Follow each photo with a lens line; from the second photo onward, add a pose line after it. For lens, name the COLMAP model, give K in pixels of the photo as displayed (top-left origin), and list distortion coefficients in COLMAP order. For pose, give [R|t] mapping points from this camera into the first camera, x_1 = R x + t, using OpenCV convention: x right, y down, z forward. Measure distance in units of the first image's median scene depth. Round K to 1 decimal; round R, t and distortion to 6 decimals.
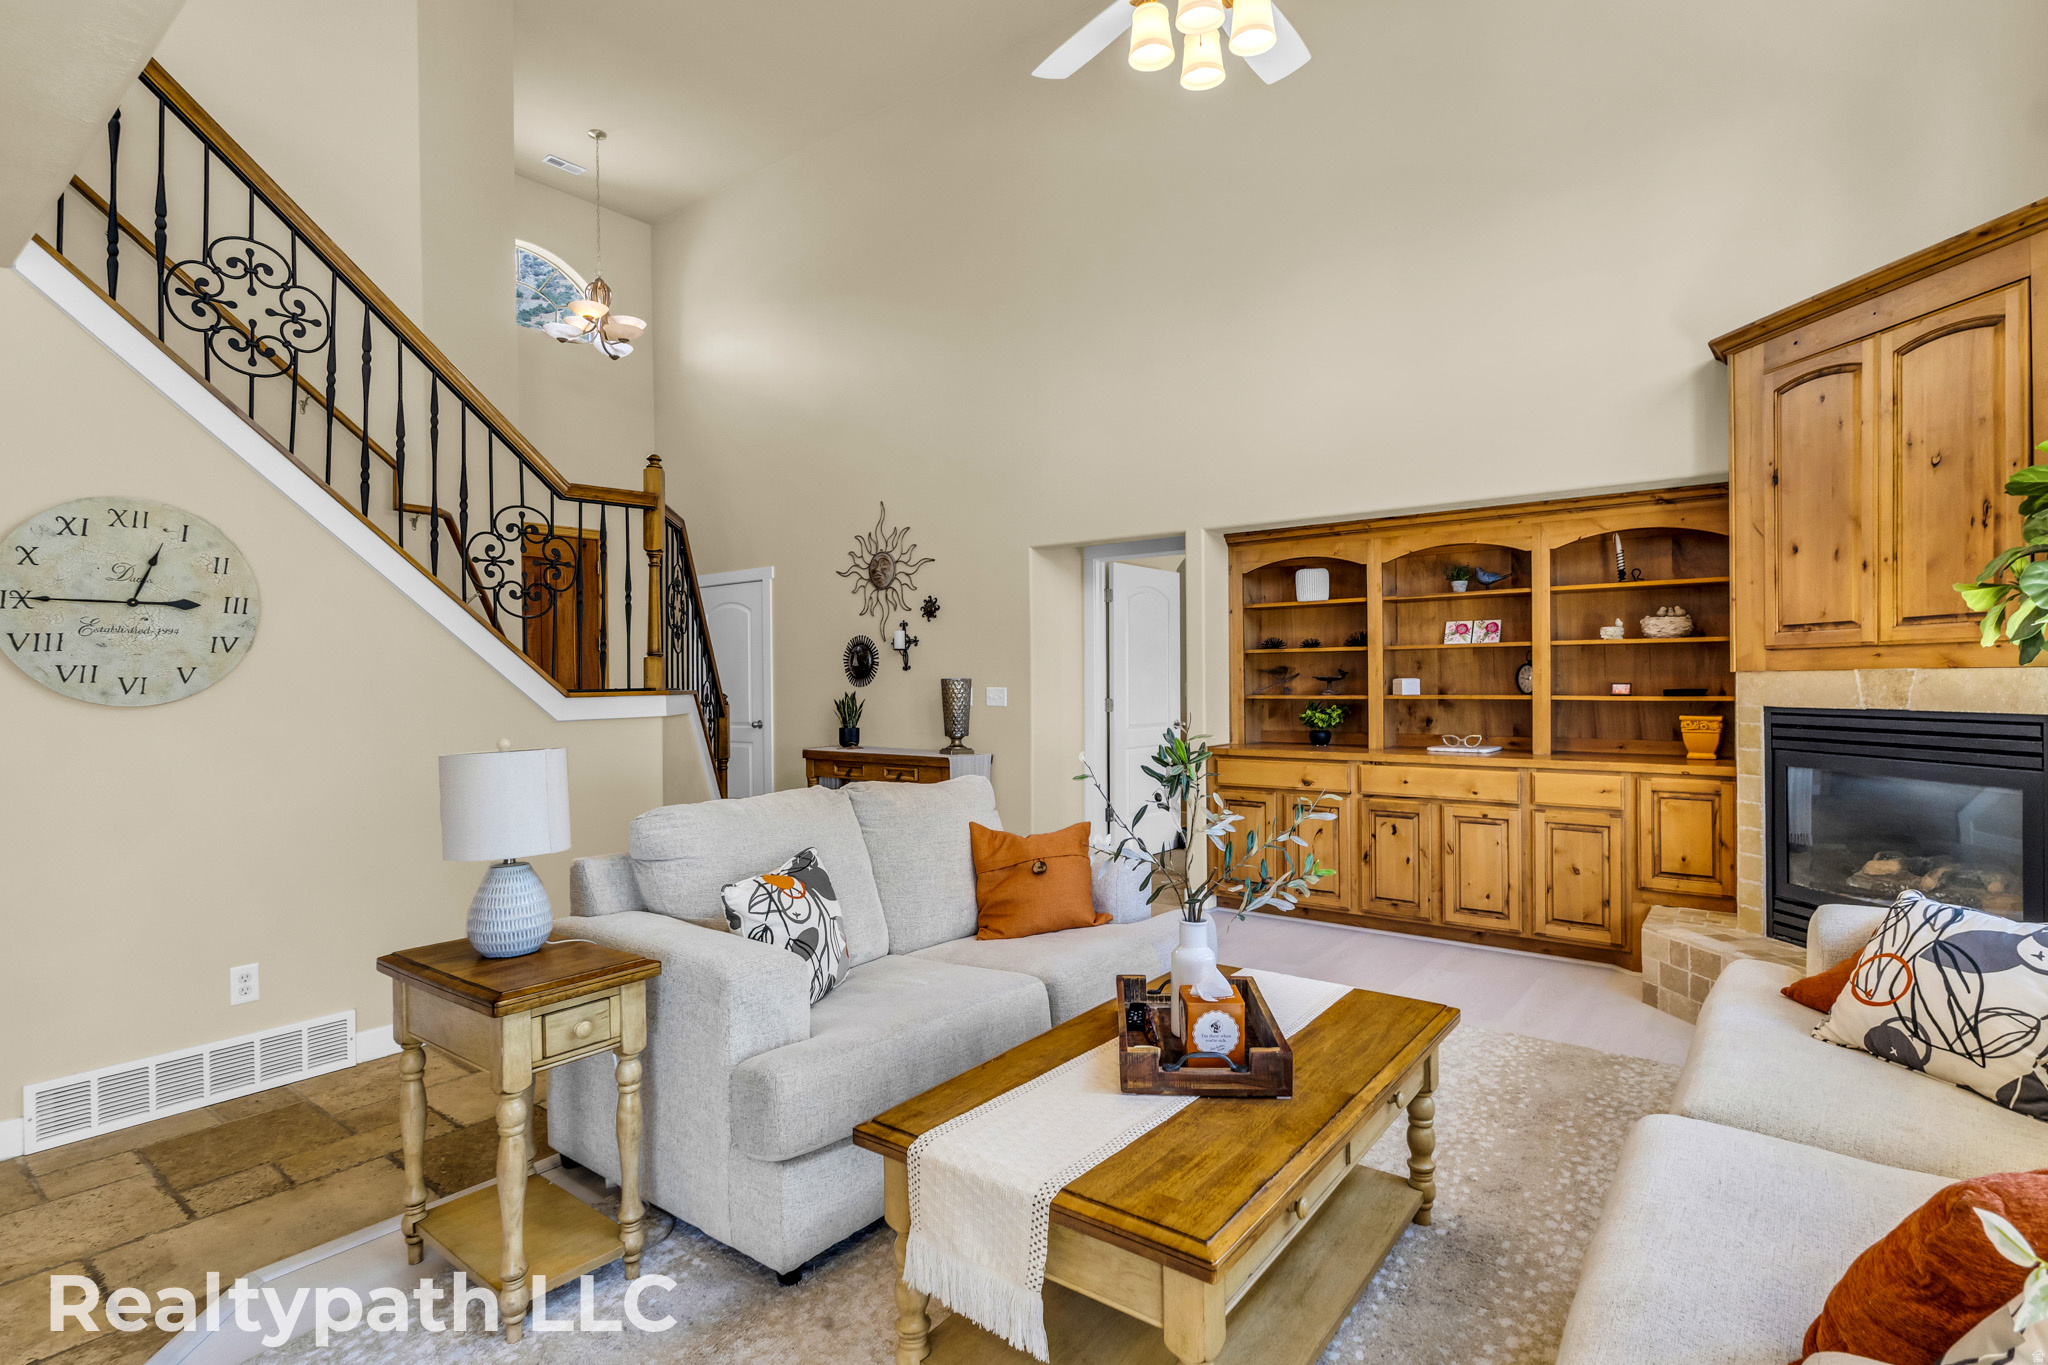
lens RADIAL K [[1007.7, 0, 1026.8], [0, 1007.7, 681.6], [0, 0, 1]] dist [0.001869, 0.000188]
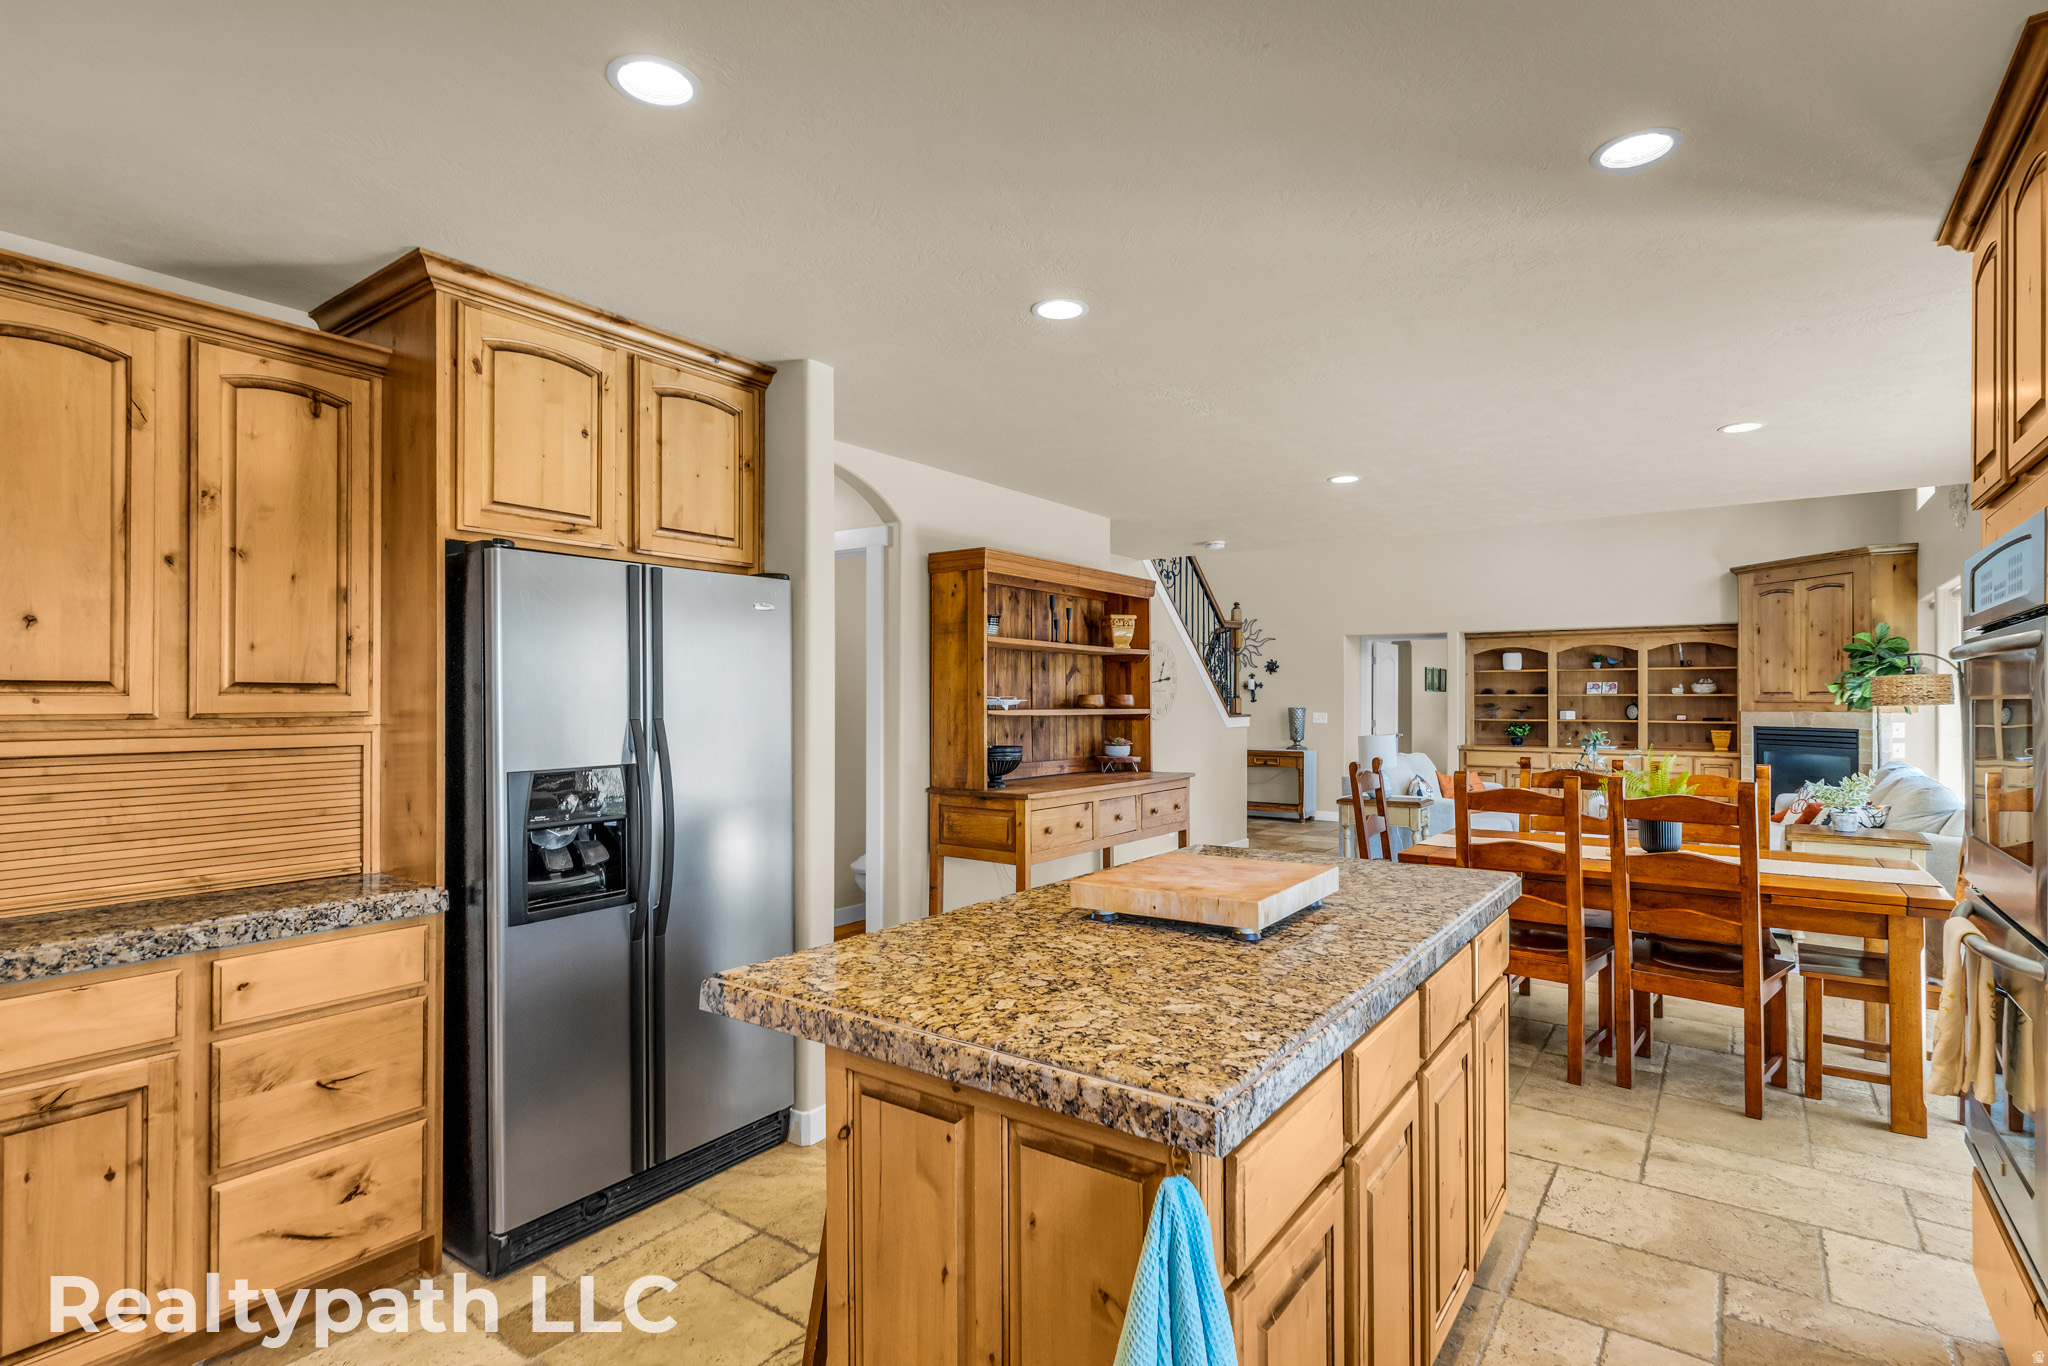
lens RADIAL K [[1007.7, 0, 1010.2], [0, 1007.7, 690.8], [0, 0, 1]] dist [0.001869, 0.000188]
pose [[0.999345, 0.011225, 0.034415, -0.923363], [-0.010832, 0.999874, -0.011579, -0.009427], [-0.034541, 0.011199, 0.999341, -1.102168]]
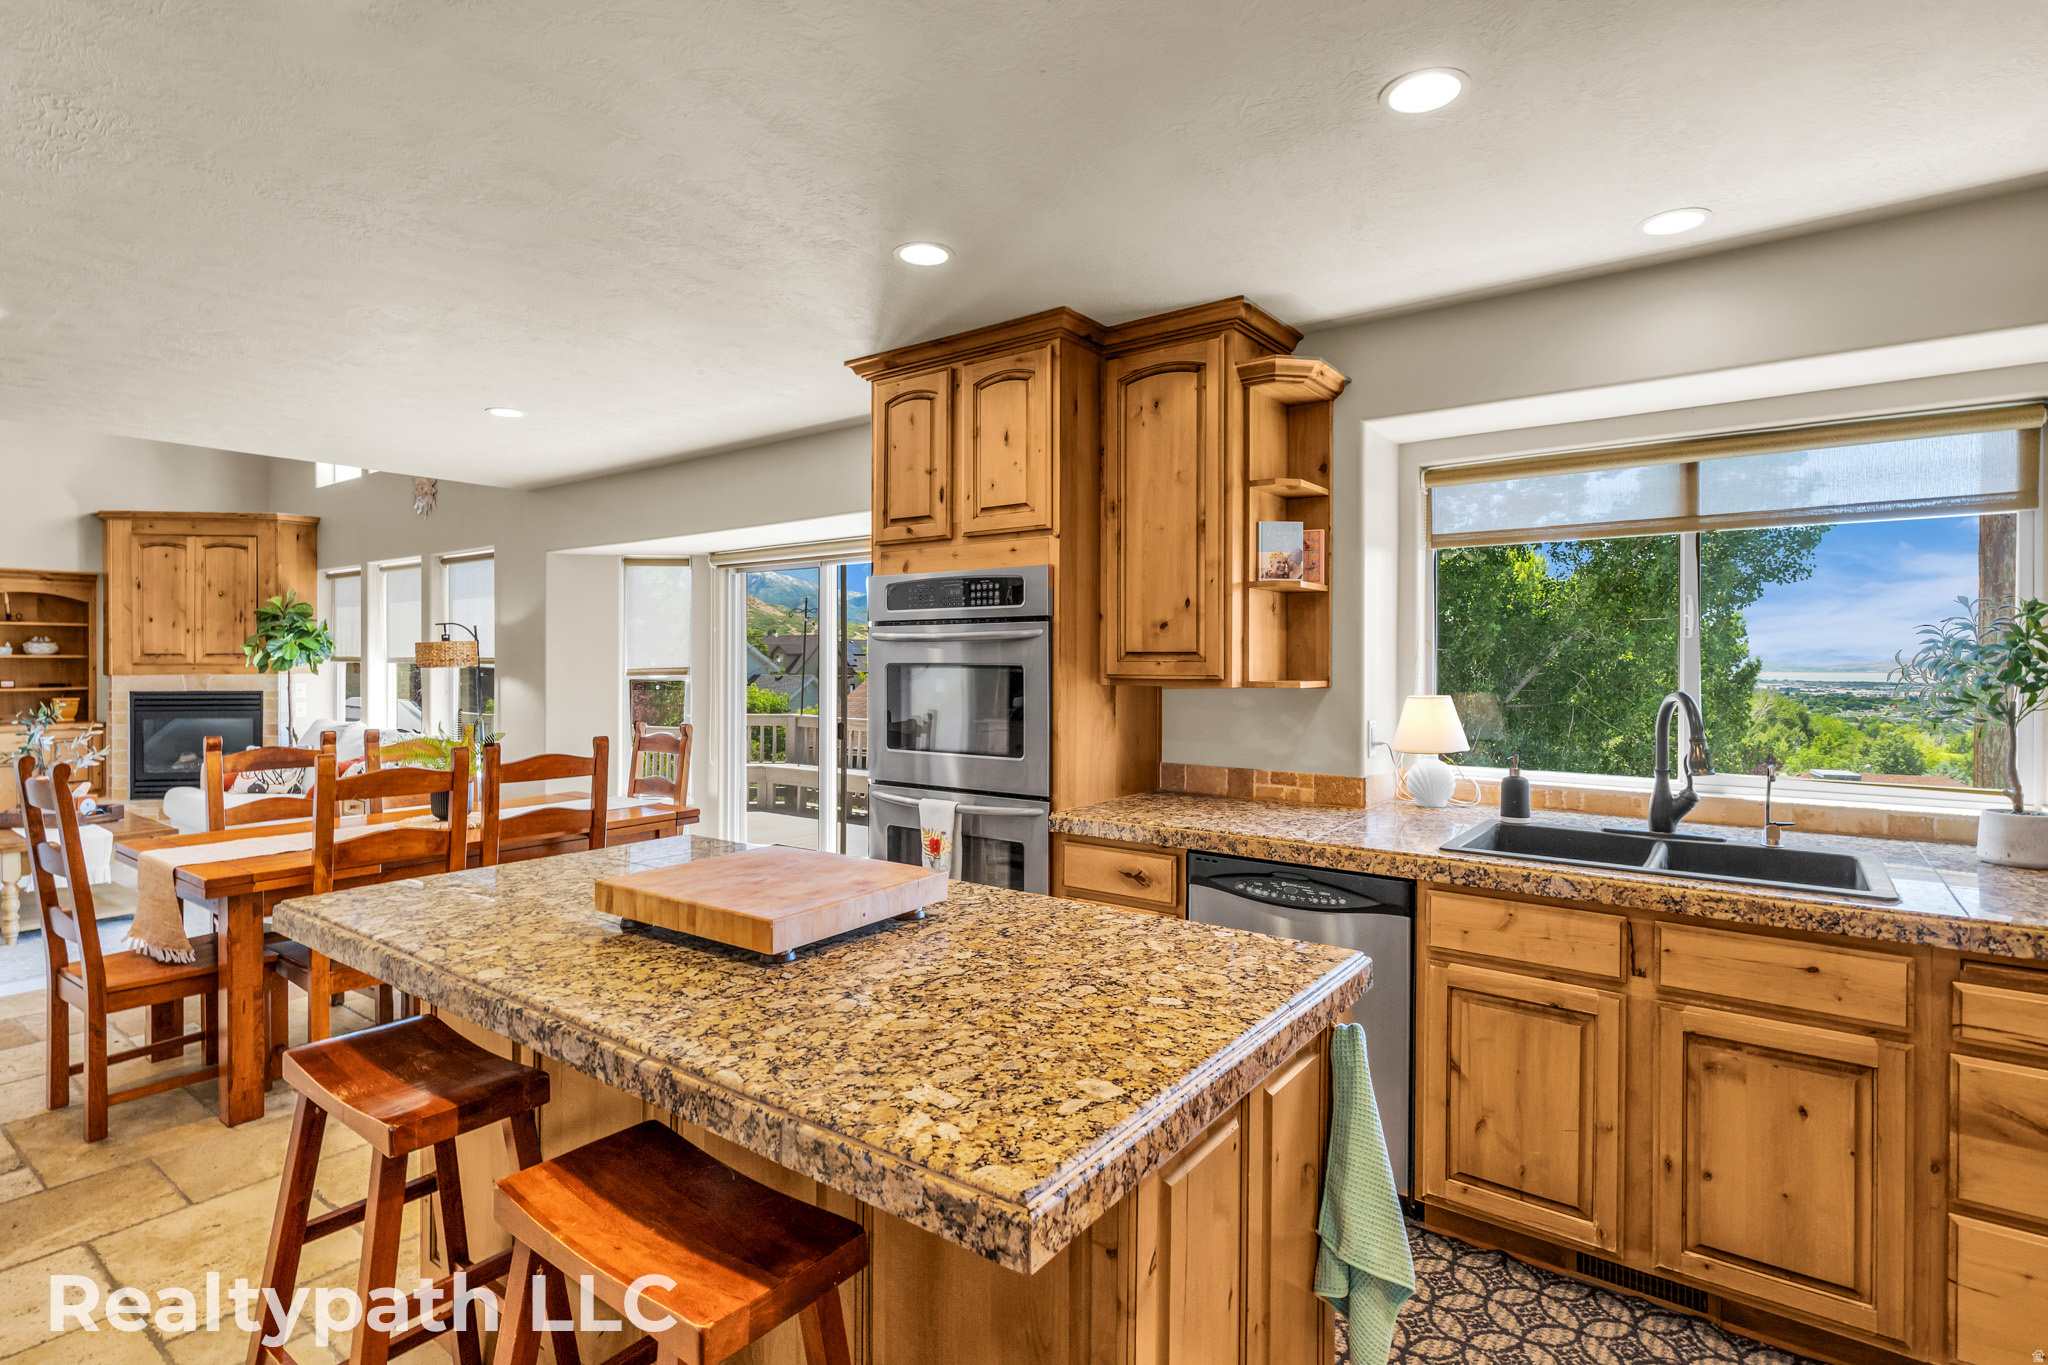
lens RADIAL K [[1007.7, 0, 1049.6], [0, 1007.7, 659.6], [0, 0, 1]] dist [0.001869, 0.000188]
pose [[-0.044851, 0.010024, 0.998943, -1.236001], [0.003651, 0.999945, -0.009870, -0.011772], [-0.998987, 0.003204, -0.044885, -0.699528]]
